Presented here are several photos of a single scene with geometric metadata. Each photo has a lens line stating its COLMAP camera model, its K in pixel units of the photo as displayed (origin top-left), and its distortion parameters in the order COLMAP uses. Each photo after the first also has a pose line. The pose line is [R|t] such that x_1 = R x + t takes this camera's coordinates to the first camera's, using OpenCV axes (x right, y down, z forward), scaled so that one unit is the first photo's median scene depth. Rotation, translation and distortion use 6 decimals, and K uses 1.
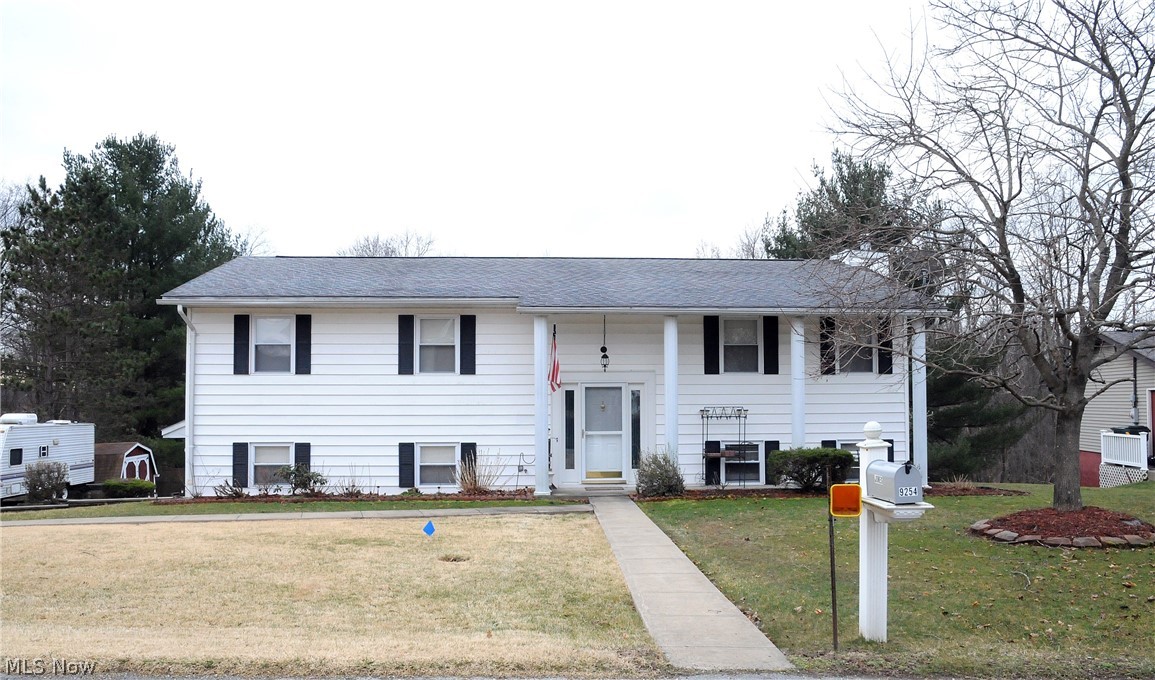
lens RADIAL K [[823.0, 0, 576.7], [0, 823.0, 344.7], [0, 0, 1]] dist [0.015025, 0.005833]
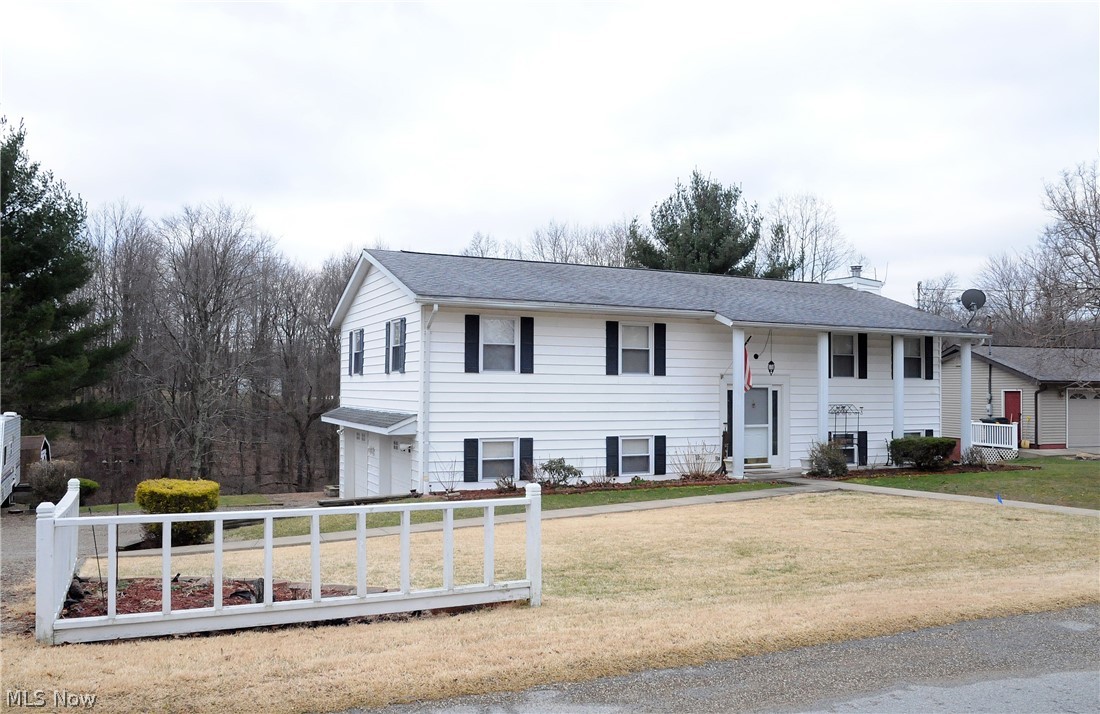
lens RADIAL K [[837.8, 0, 550.8], [0, 837.8, 352.8], [0, 0, 1]] dist [-0.001075, -0.001735]
pose [[0.921956, 0.023704, 0.386568, -0.718737], [-0.029639, 0.999517, 0.009398, -0.001727], [-0.386158, -0.020122, 0.922213, -0.006647]]
